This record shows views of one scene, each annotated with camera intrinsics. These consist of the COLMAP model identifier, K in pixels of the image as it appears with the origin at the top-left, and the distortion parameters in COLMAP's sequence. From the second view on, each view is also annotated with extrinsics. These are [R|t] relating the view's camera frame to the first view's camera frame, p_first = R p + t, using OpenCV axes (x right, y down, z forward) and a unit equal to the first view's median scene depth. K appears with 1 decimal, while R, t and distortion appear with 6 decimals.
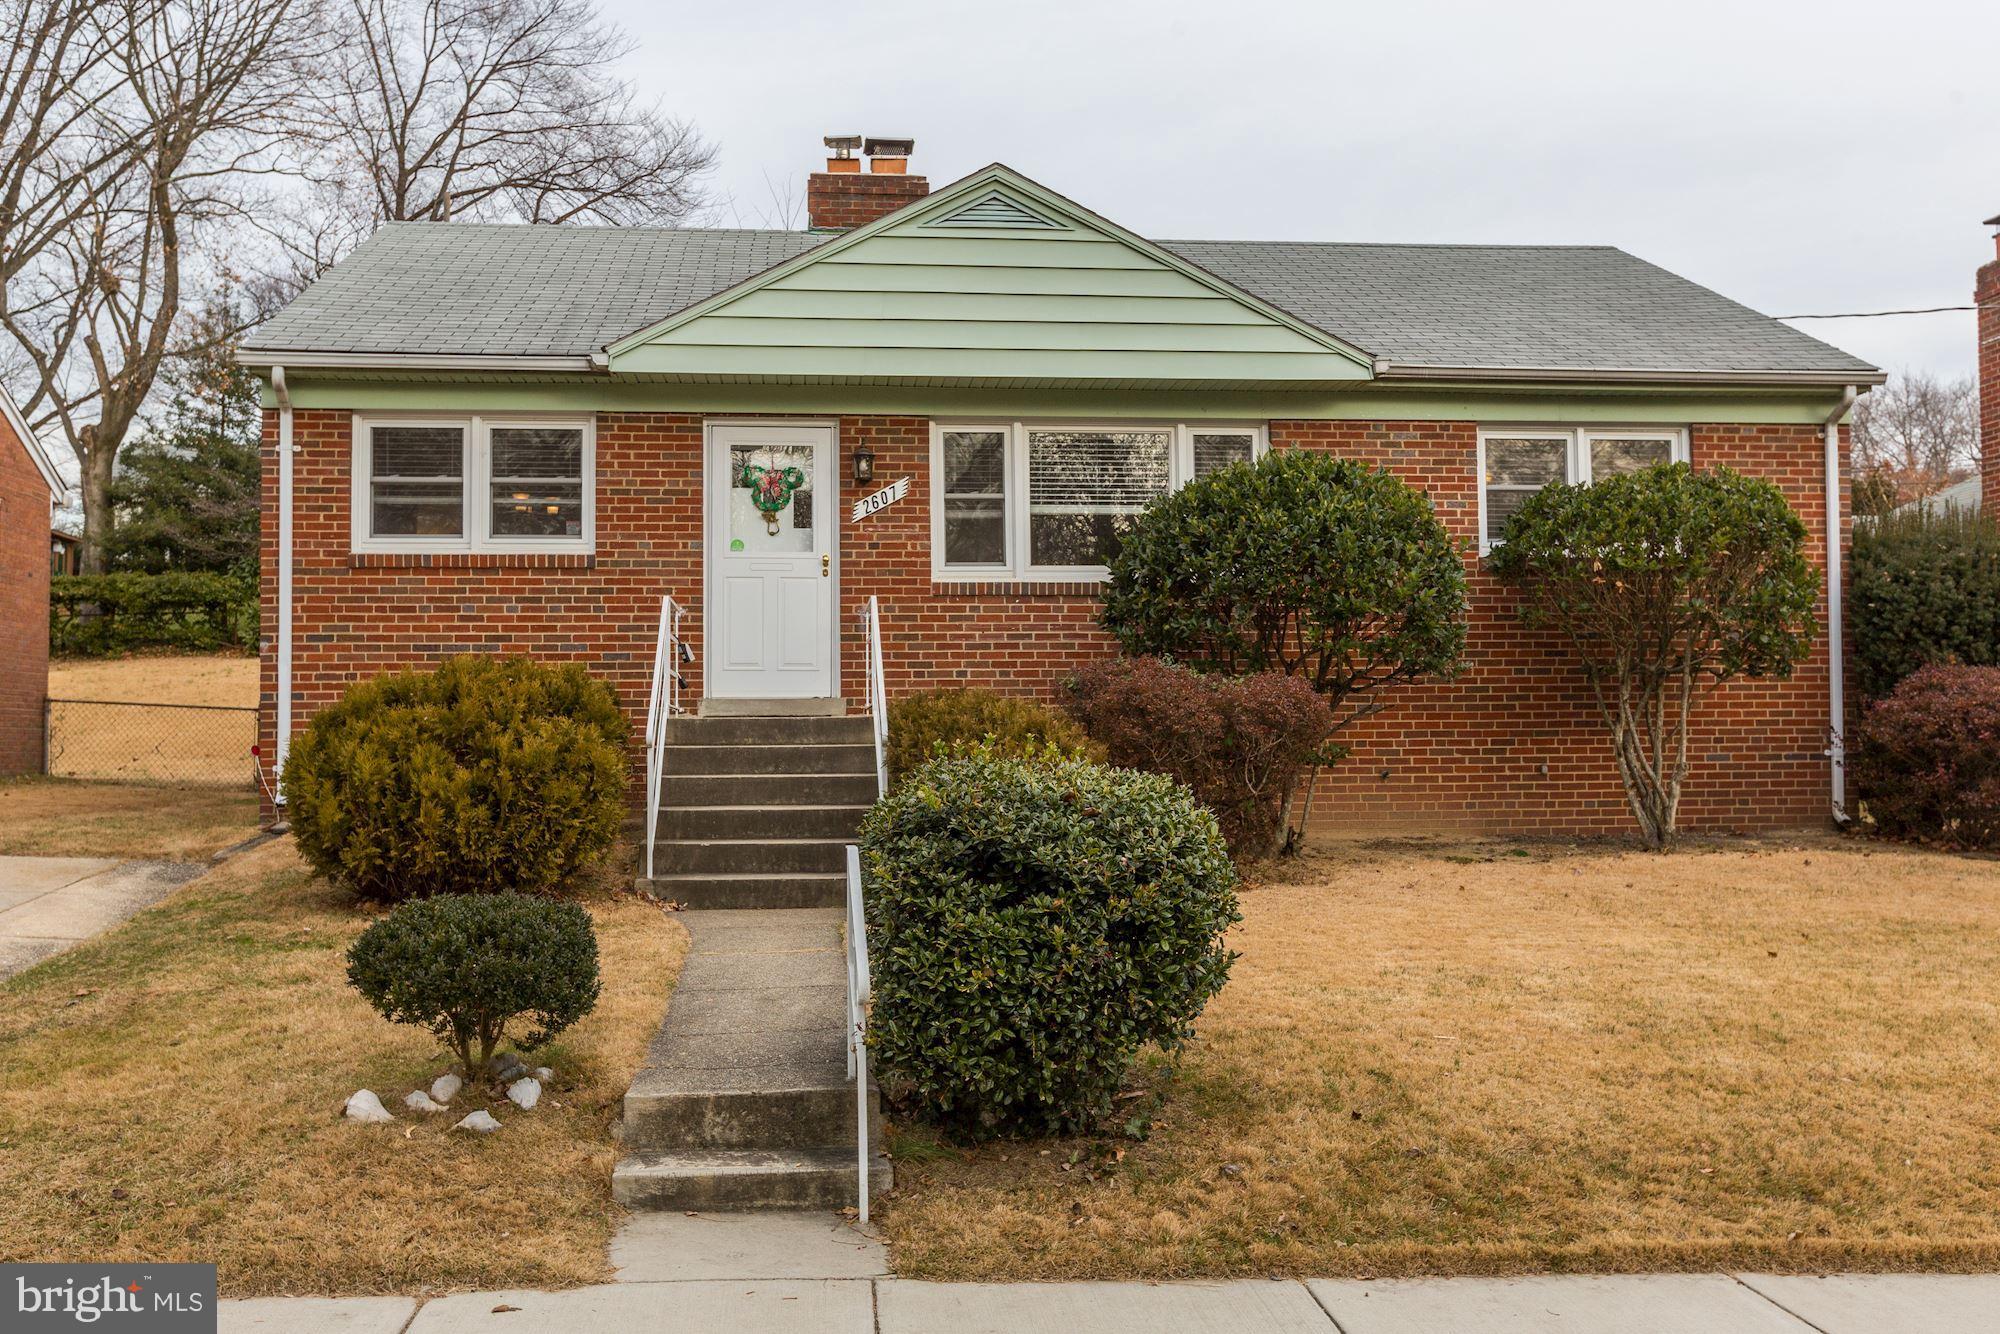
lens RADIAL K [[1901.4, 0, 1000.0], [0, 1901.4, 667.0], [0, 0, 1]] dist [-0.002773, -0.000162]
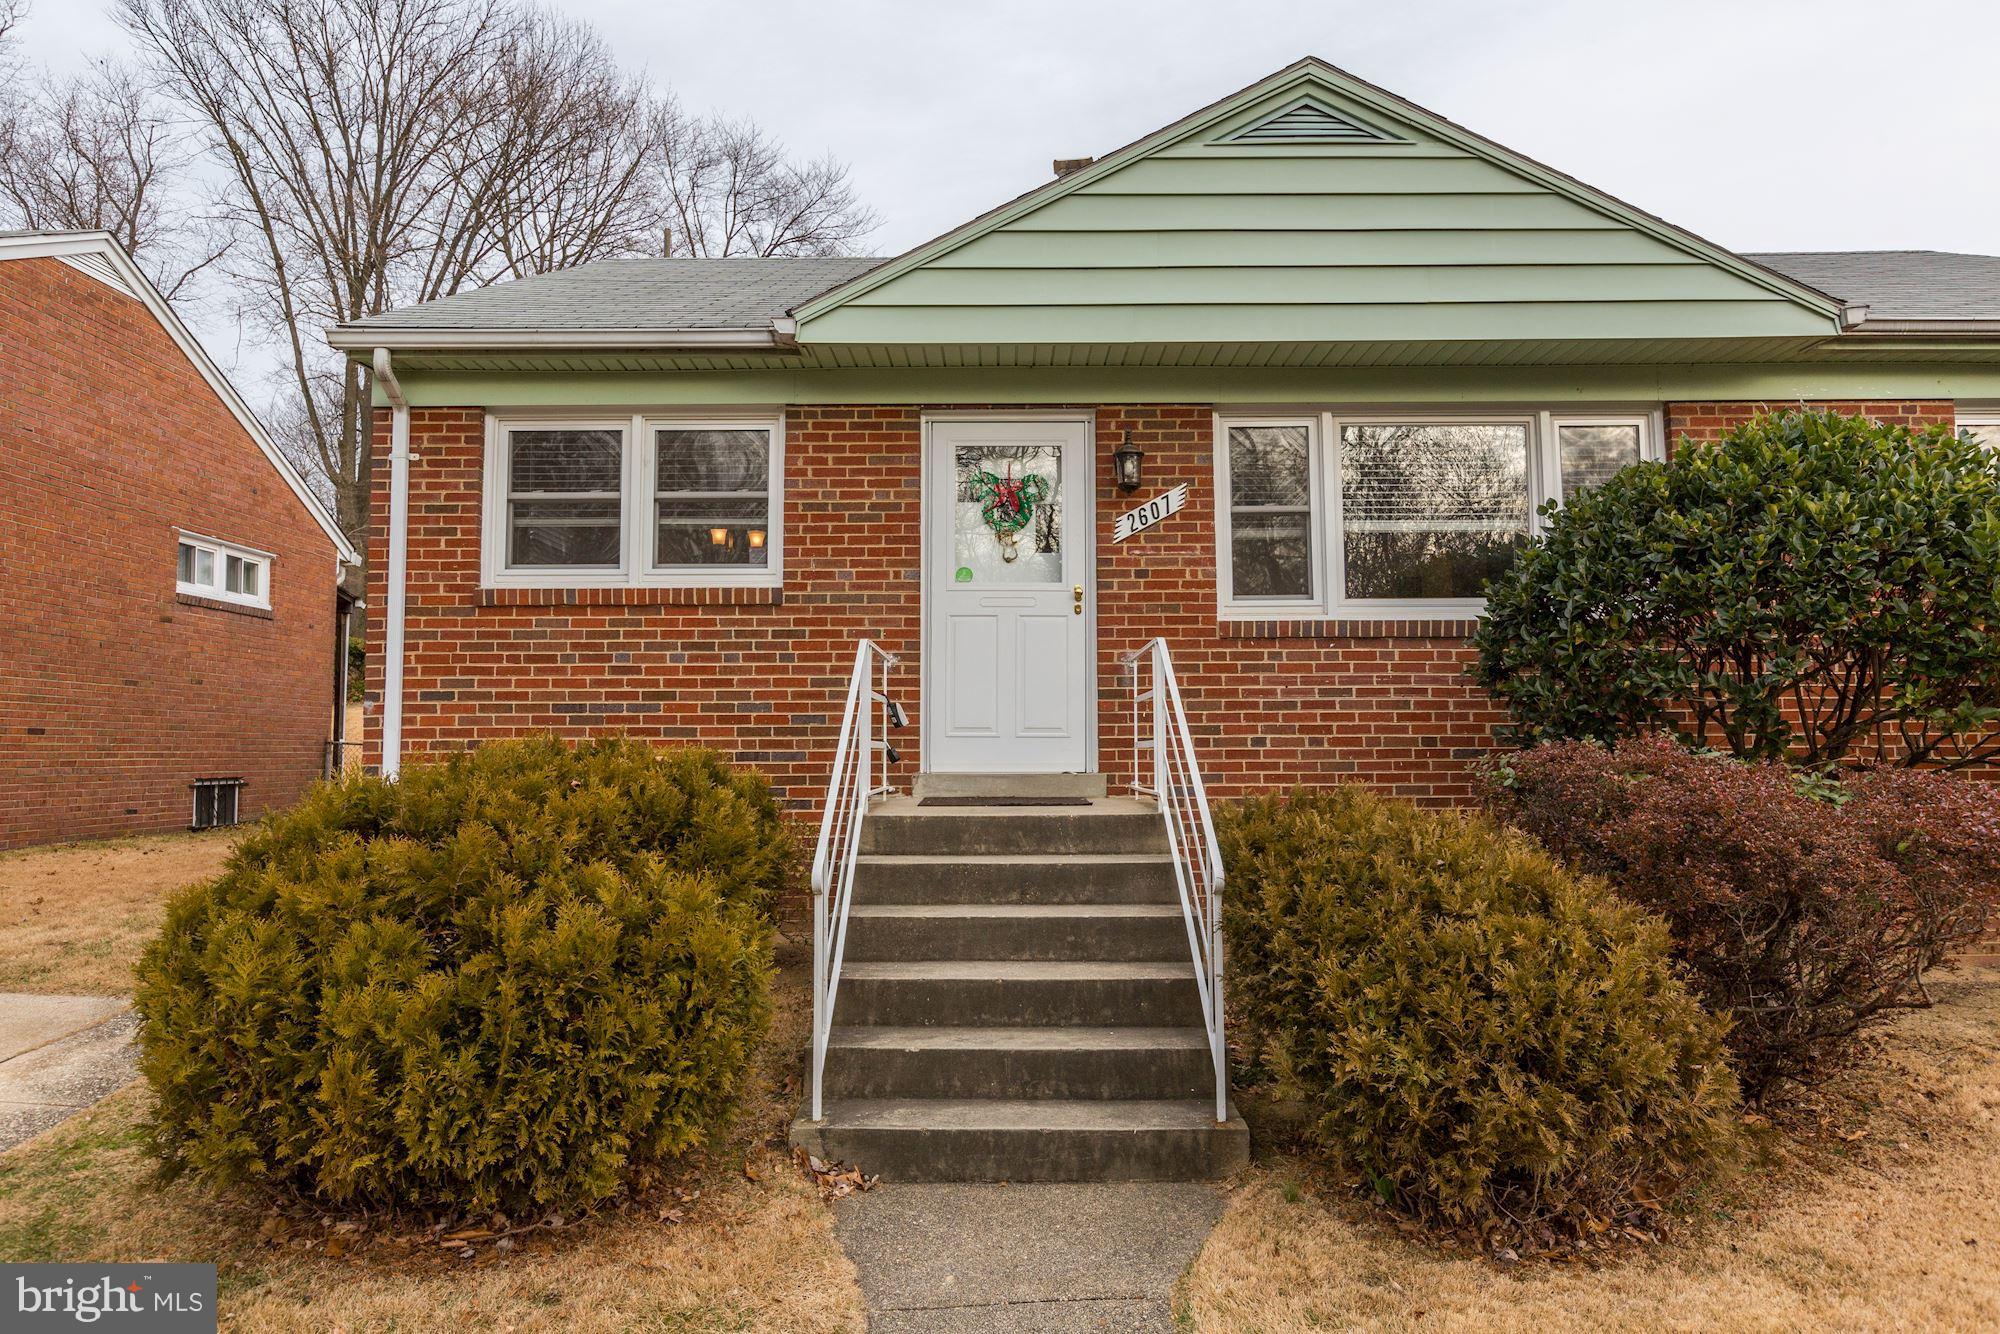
lens RADIAL K [[1410.5, 0, 1000.0], [0, 1410.5, 667.0], [0, 0, 1]] dist [-0.003406, -0.000184]
pose [[0.993949, -0.002583, -0.109809, -0.062060], [0.000186, 0.999762, -0.021831, -0.014205], [0.109840, 0.021678, 0.993713, 0.441533]]
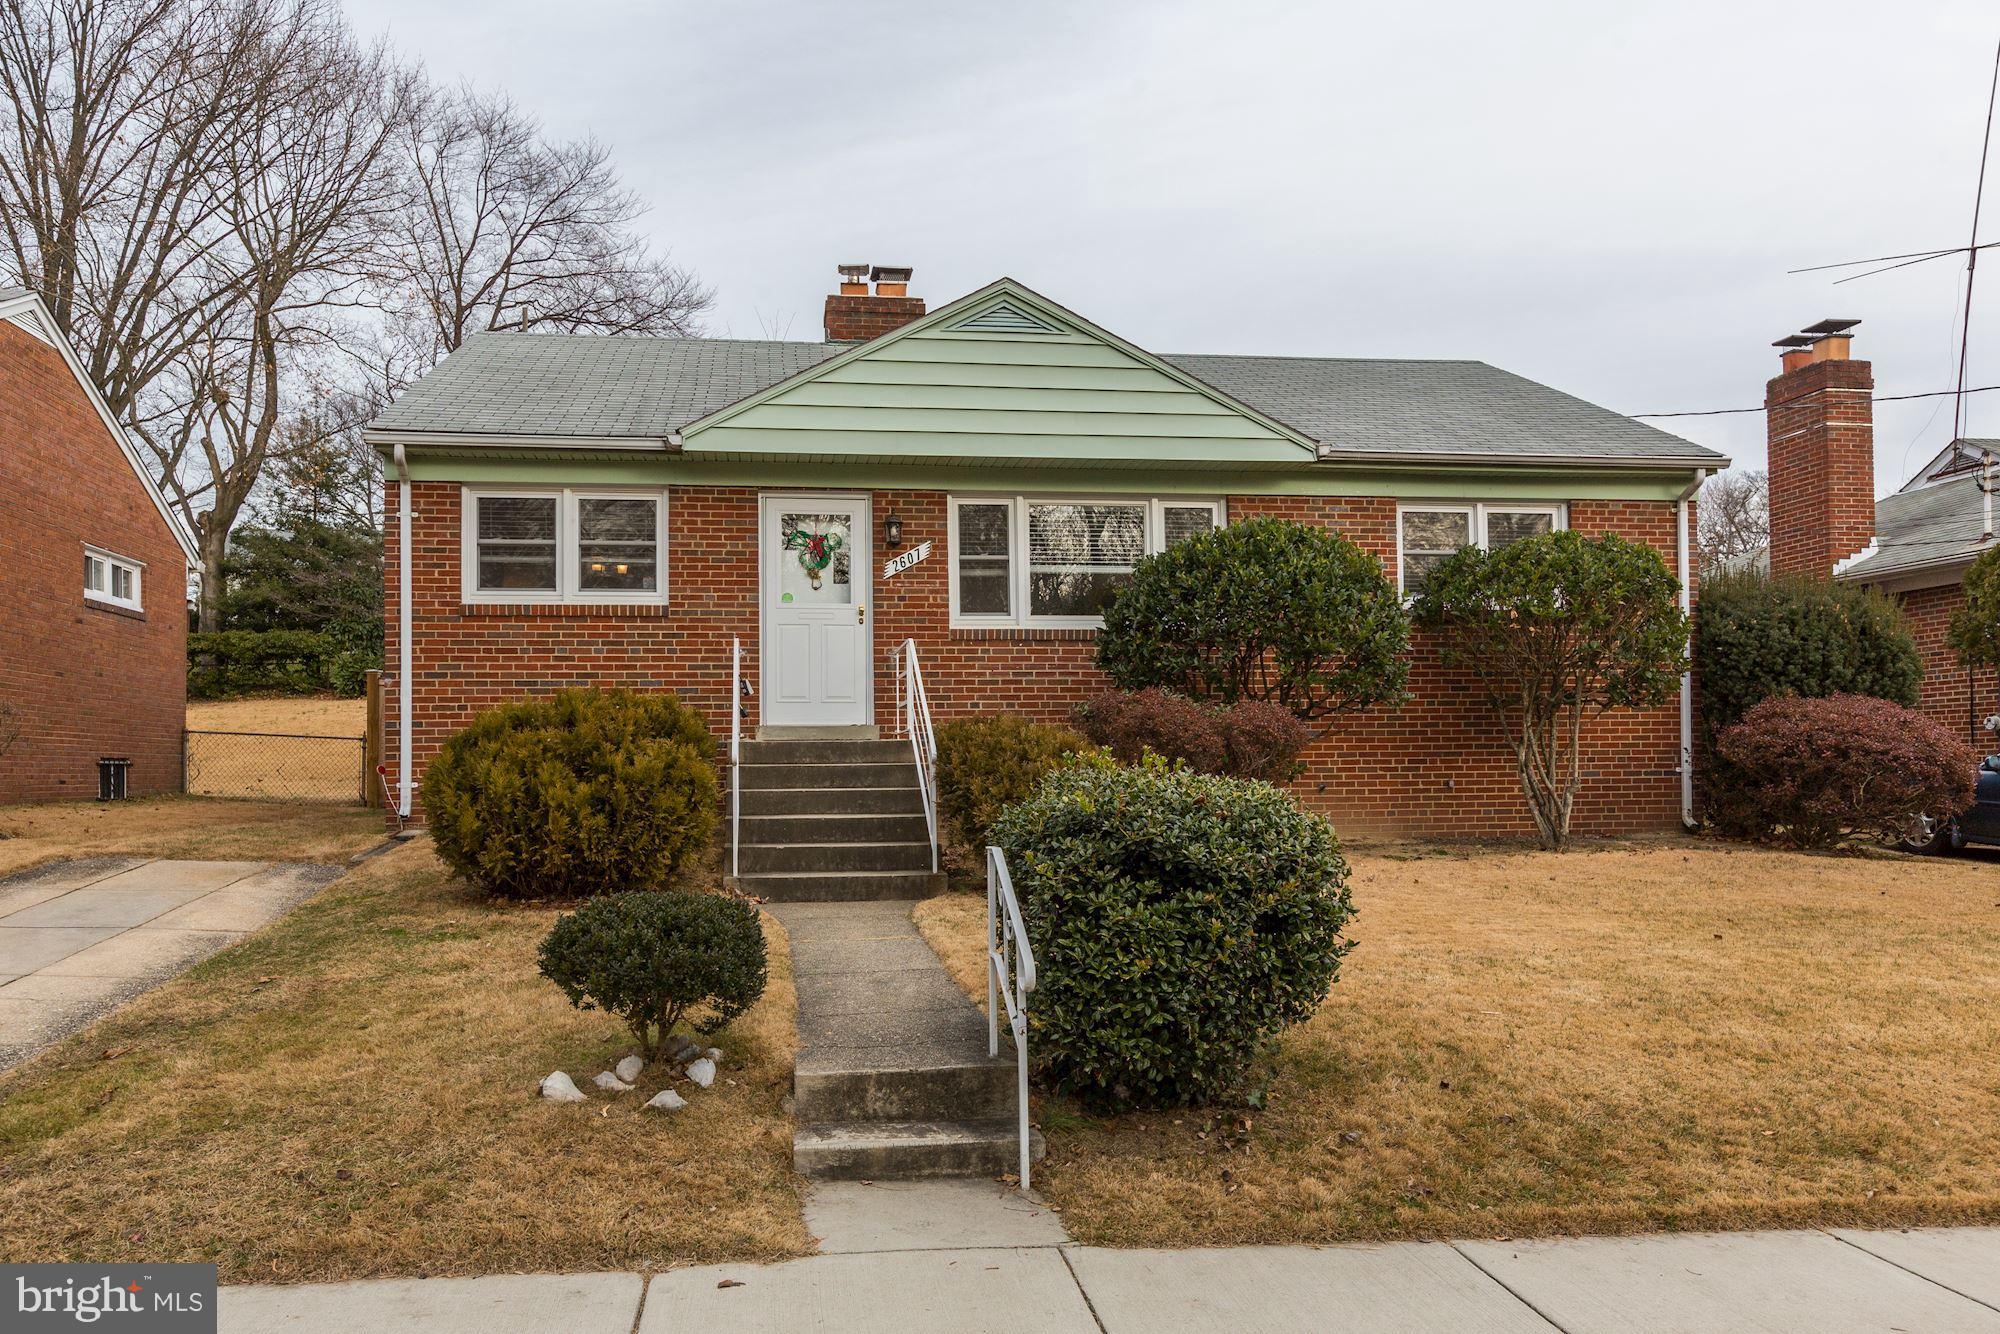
lens RADIAL K [[1498.4, 0, 984.4], [0, 1498.4, 730.9], [0, 0, 1]] dist [0.002501, -0.001142]
pose [[0.999408, -0.001272, 0.034372, -0.047842], [0.000753, 0.999885, 0.015116, 0.005631], [-0.034388, -0.015081, 0.999295, 0.053886]]
